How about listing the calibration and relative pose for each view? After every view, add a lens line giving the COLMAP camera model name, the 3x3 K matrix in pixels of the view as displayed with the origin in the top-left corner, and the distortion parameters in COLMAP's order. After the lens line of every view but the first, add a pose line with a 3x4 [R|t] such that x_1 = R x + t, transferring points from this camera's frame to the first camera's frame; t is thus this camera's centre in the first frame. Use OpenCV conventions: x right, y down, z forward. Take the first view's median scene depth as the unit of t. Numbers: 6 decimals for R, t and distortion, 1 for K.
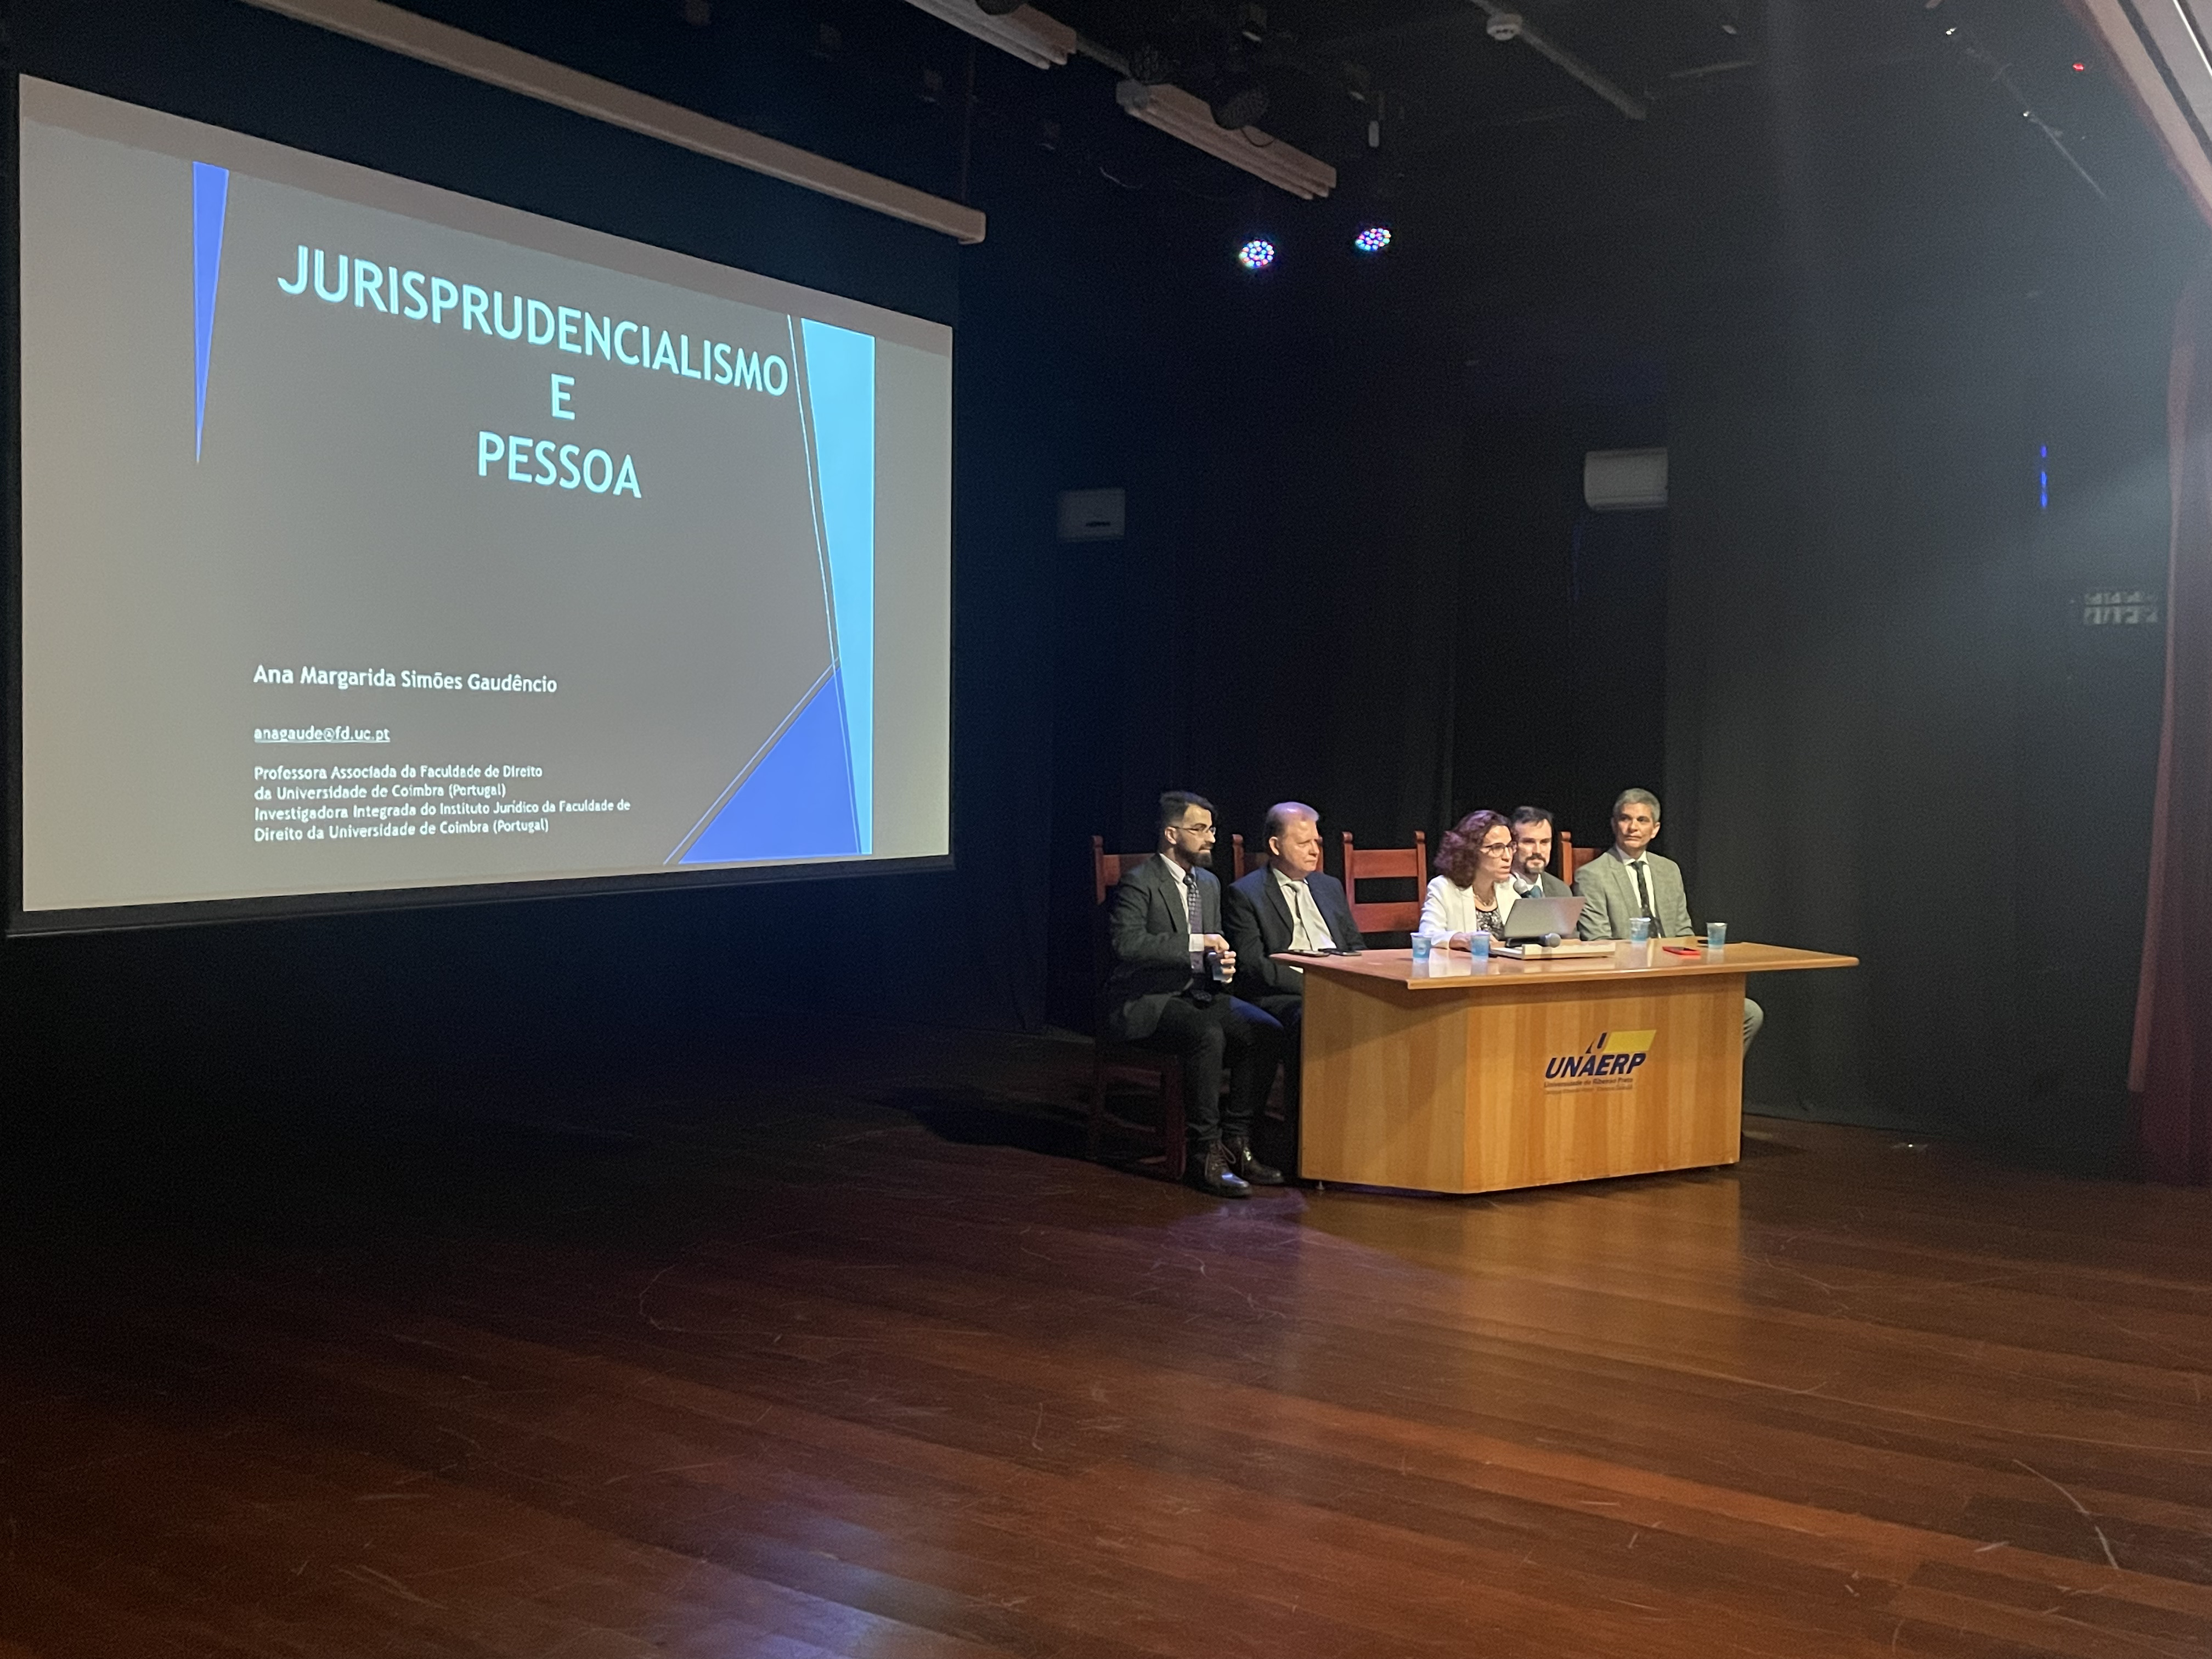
lens RADIAL K [[2073.0, 0, 1114.2], [0, 2073.0, 824.8], [0, 0, 1]] dist [-0.007413, 0.000000]
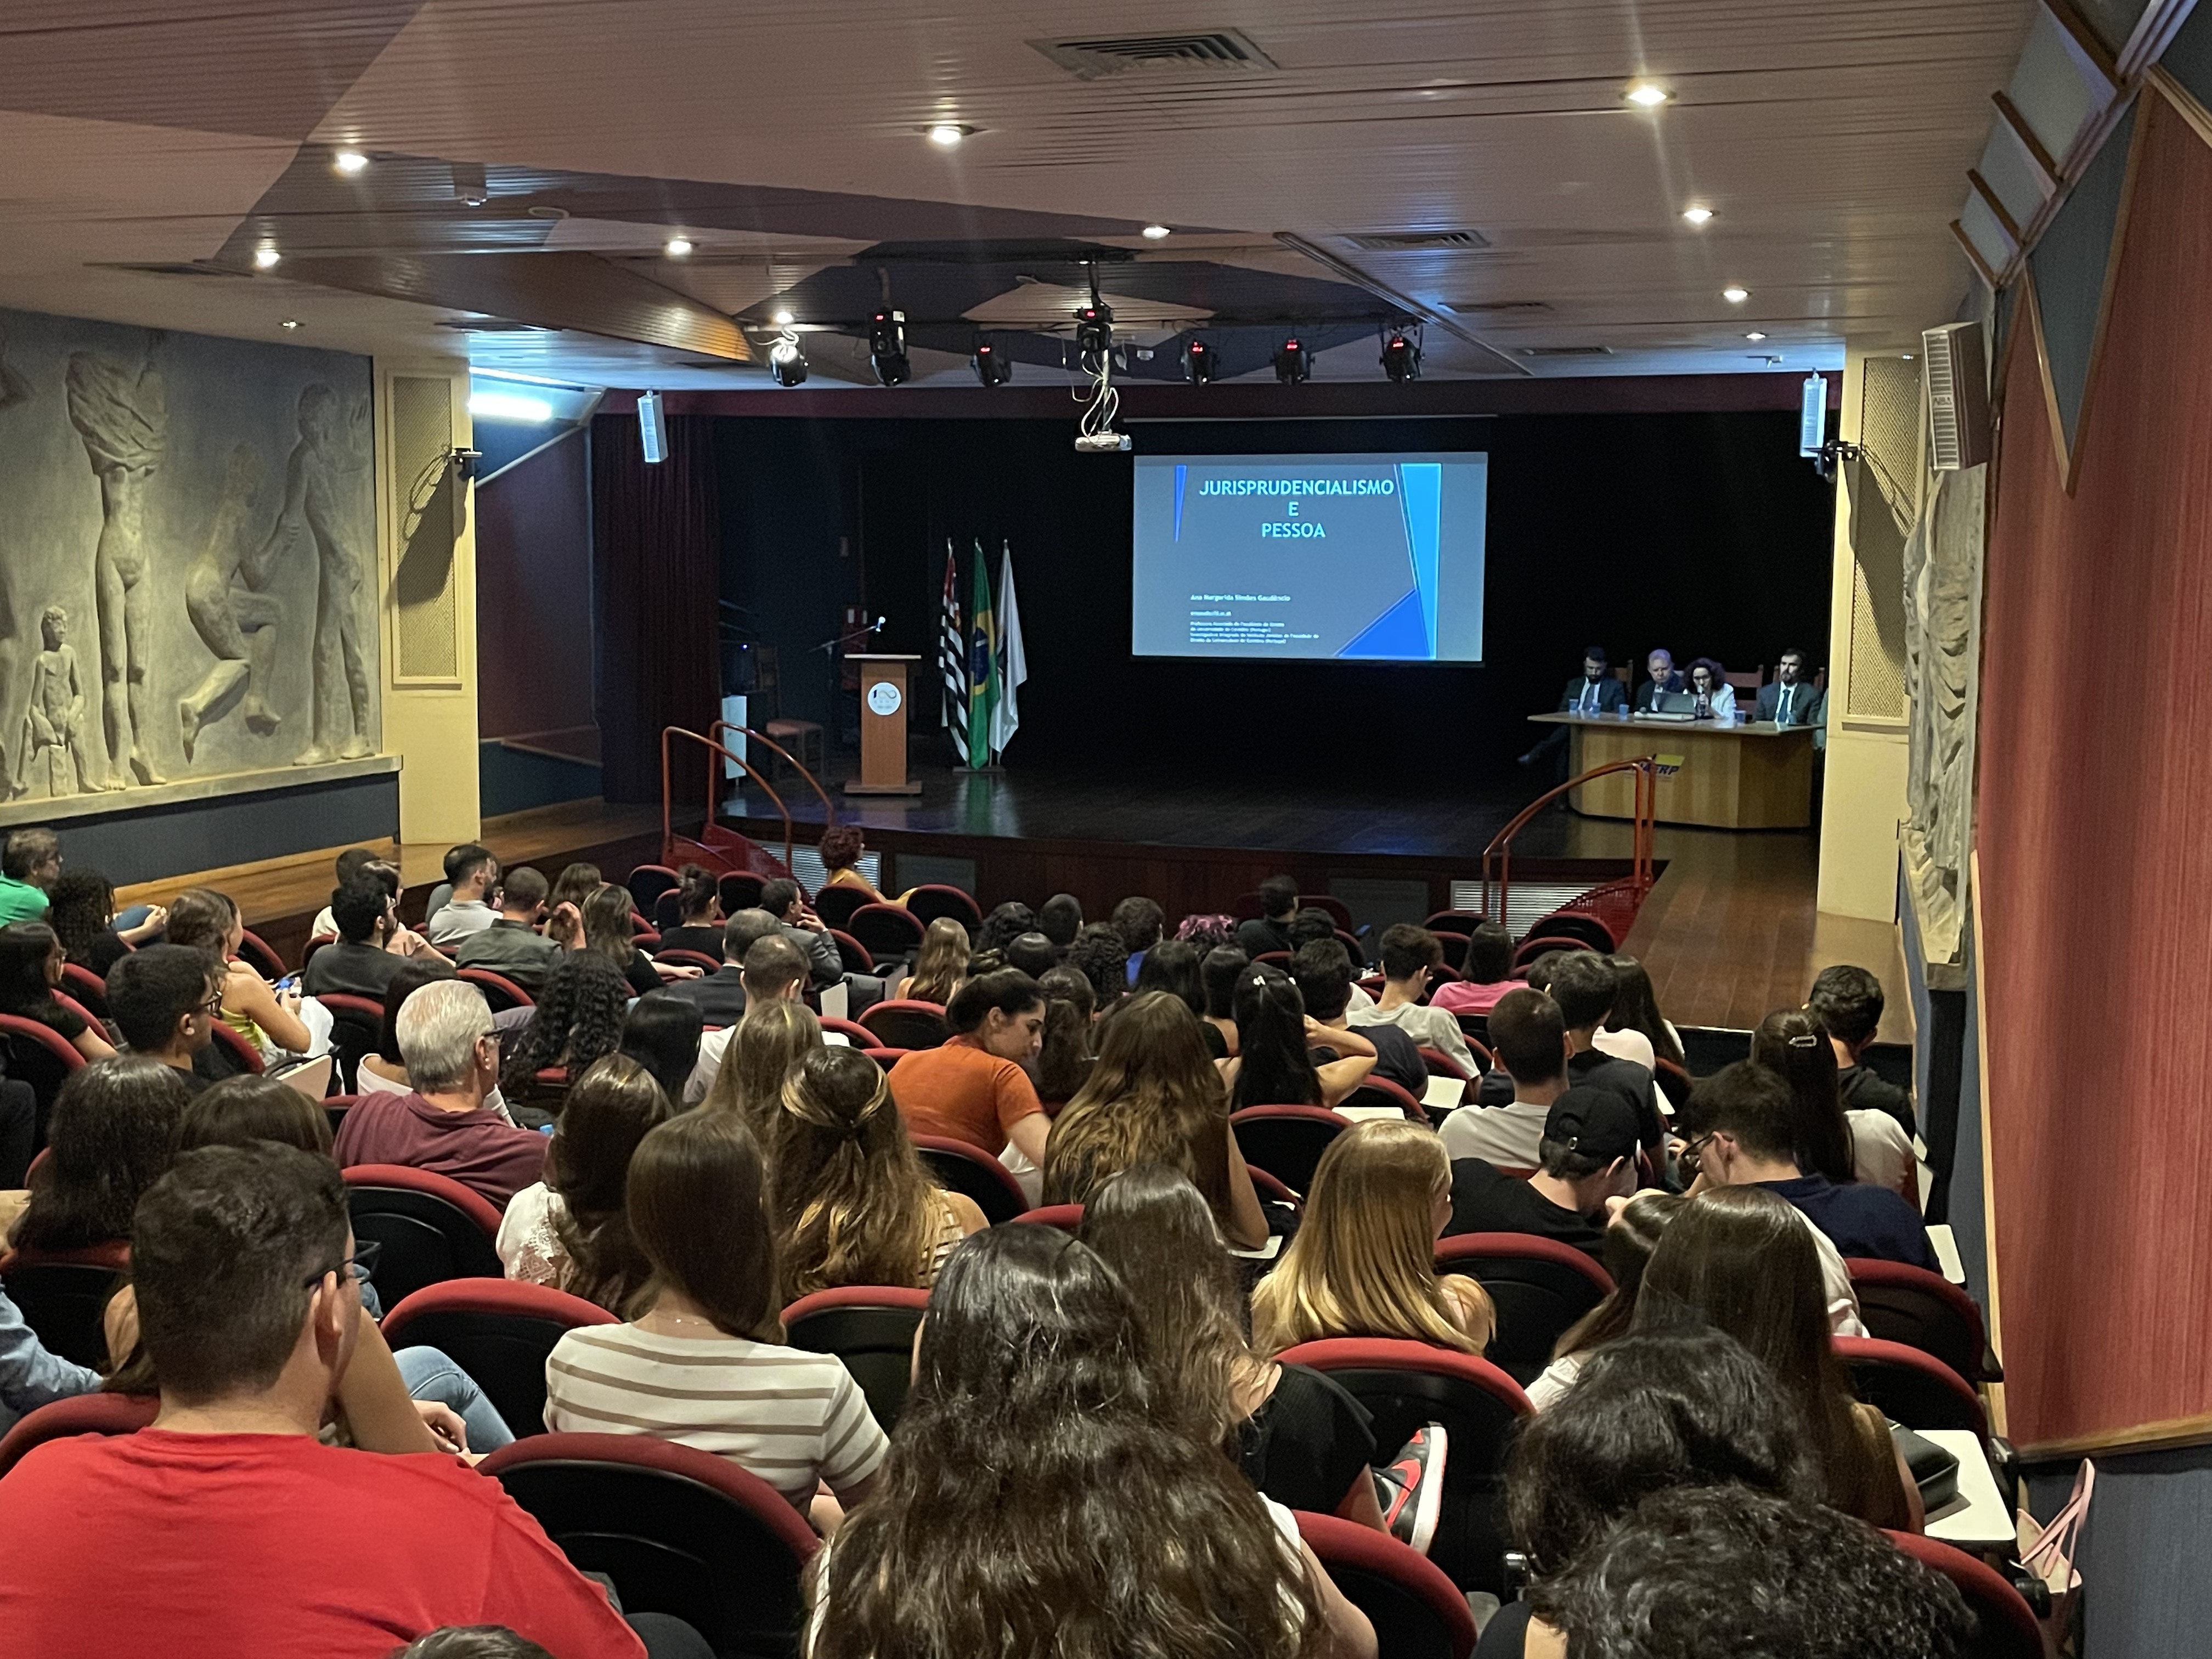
lens RADIAL K [[2402.5, 0, 1095.6], [0, 2402.5, 865.4], [0, 0, 1]] dist [0.043384, 0.000000]
pose [[0.286881, 0.105347, -0.952156, 2.627702], [-0.043570, 0.994341, 0.096887, -0.002125], [0.956975, 0.013691, 0.289847, -0.304530]]
